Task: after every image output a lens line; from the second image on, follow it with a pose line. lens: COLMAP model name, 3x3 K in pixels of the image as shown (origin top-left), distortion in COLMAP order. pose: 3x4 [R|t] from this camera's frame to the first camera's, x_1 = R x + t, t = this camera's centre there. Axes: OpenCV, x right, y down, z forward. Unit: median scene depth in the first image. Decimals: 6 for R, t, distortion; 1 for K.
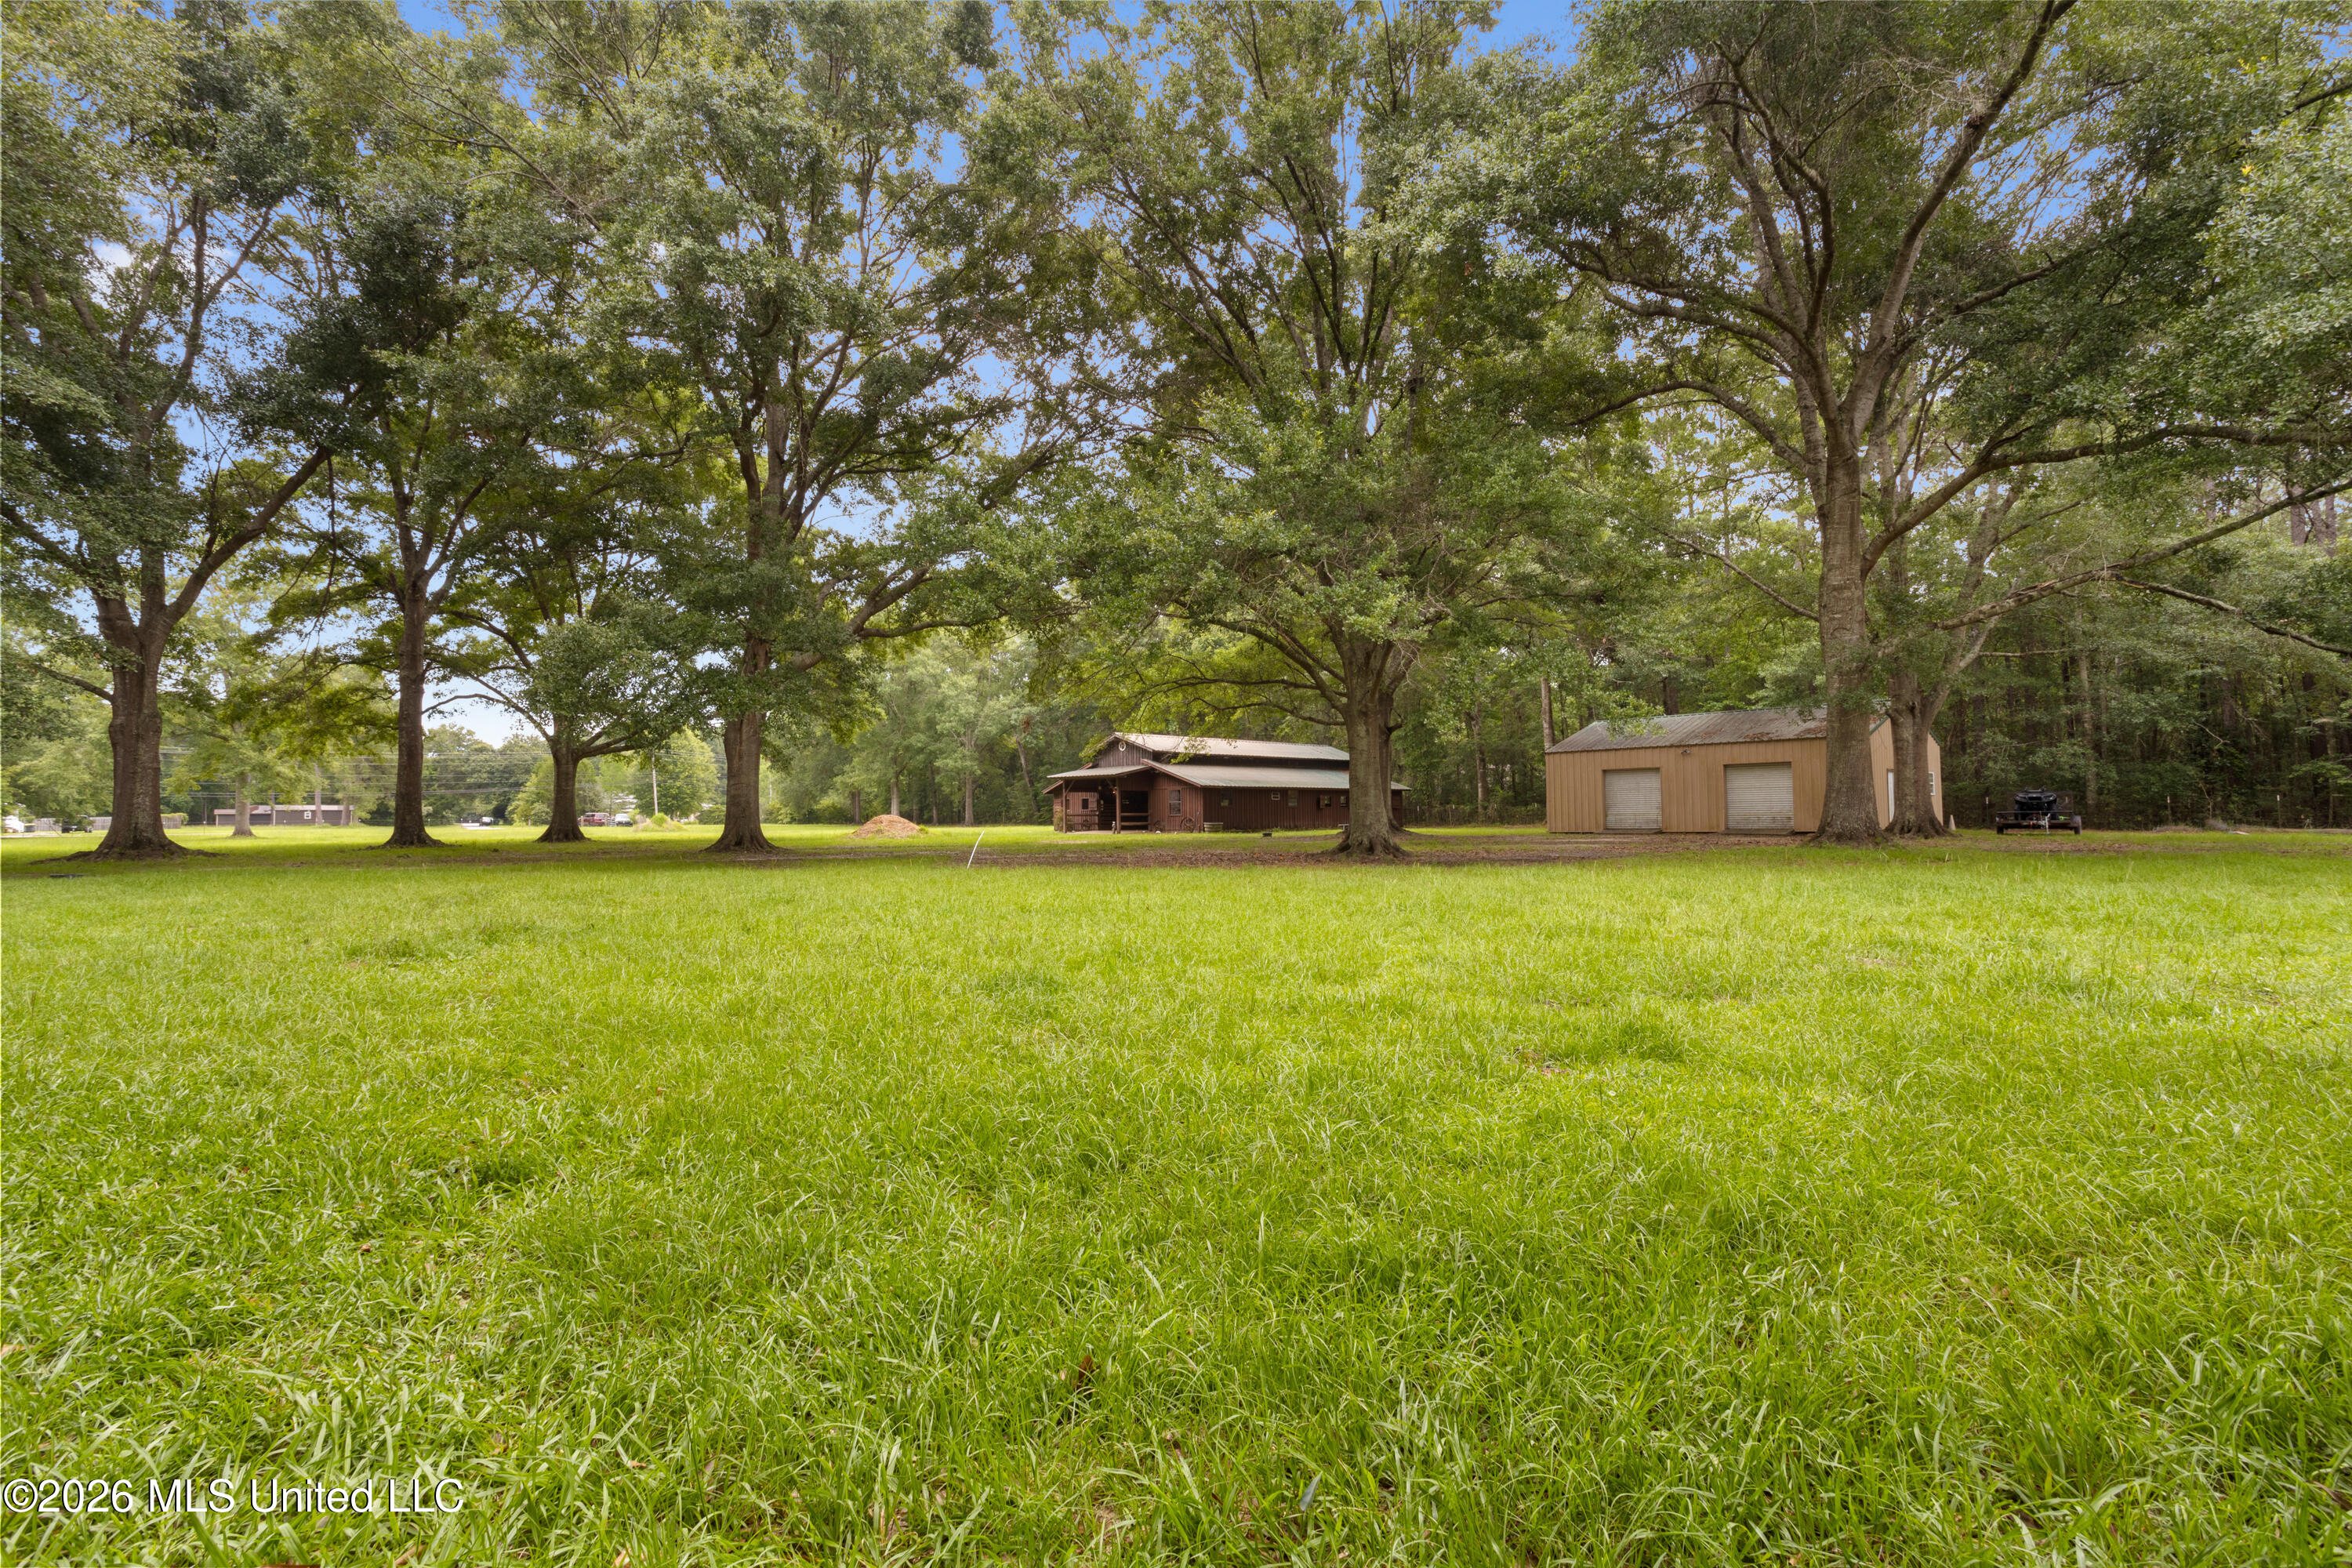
lens RADIAL K [[1150.7, 0, 1178.5], [0, 1150.7, 787.0], [0, 0, 1]] dist [0.000361, 0.000020]
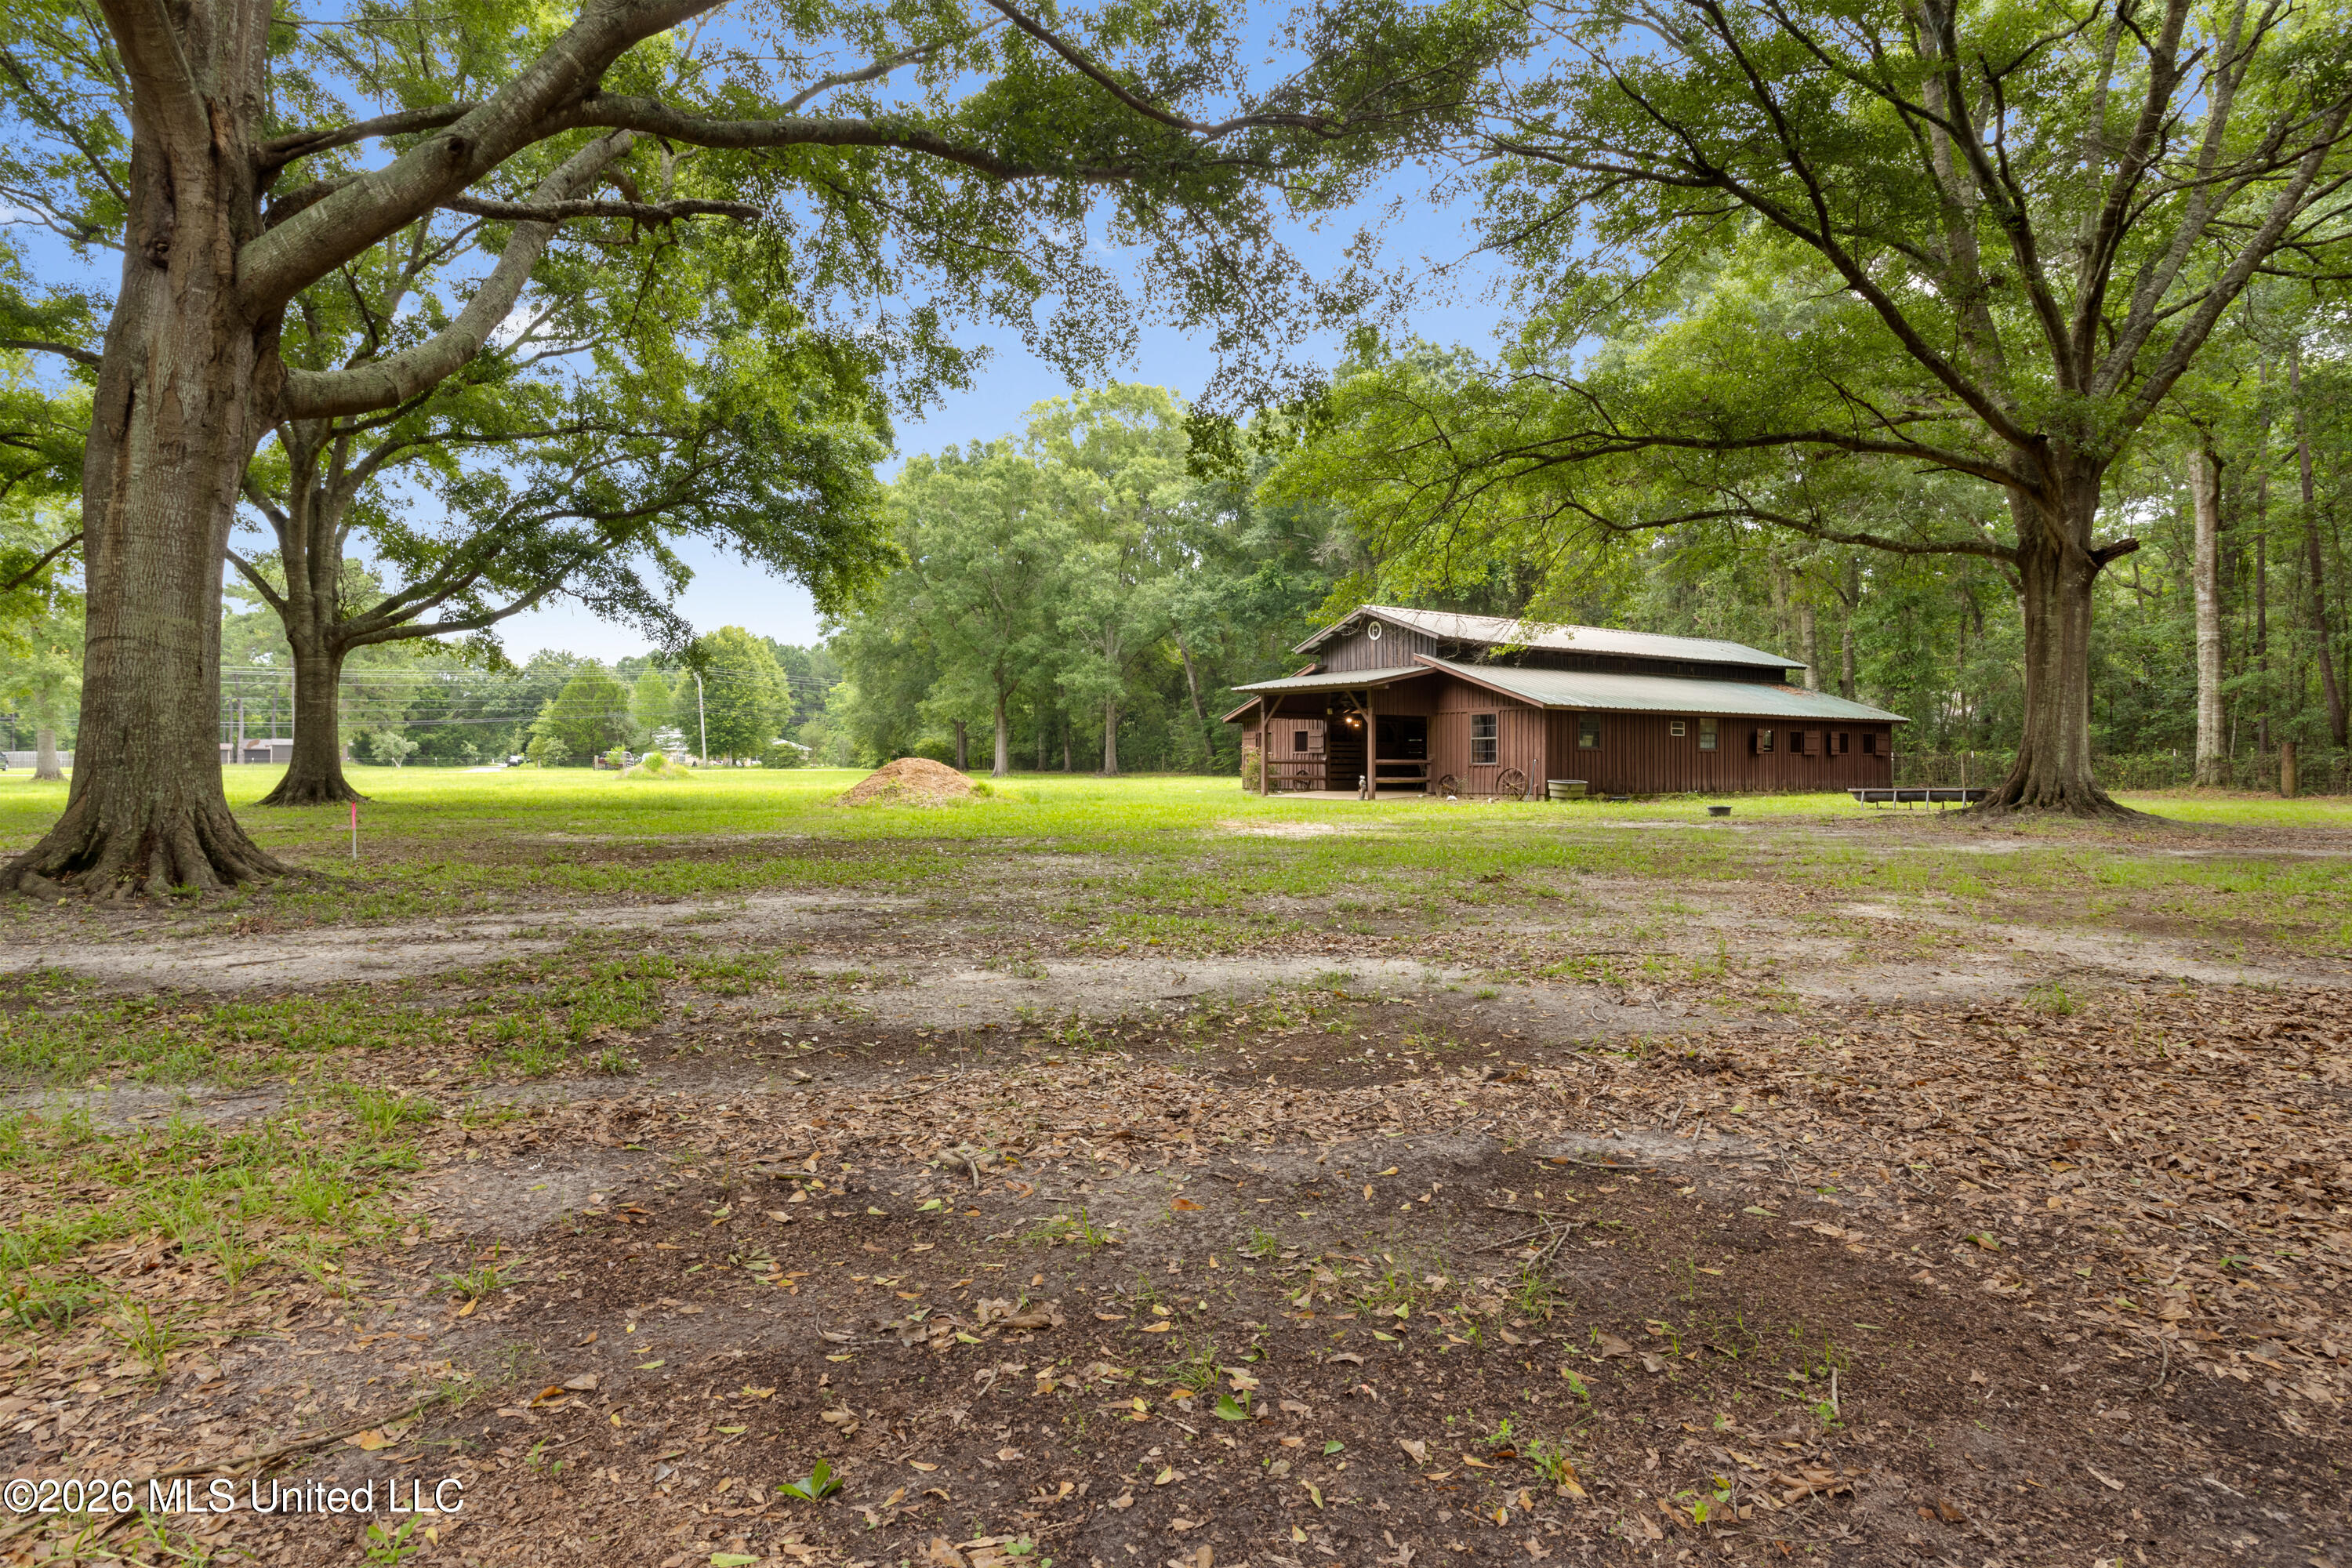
lens RADIAL K [[1426.2, 0, 1176.7], [0, 1426.2, 777.5], [0, 0, 1]] dist [0.000335, 0.000020]
pose [[0.989342, 0.010996, -0.145197, -0.042122], [-0.005719, 0.999310, 0.036707, 0.007858], [0.145500, -0.035485, 0.988722, 0.336127]]
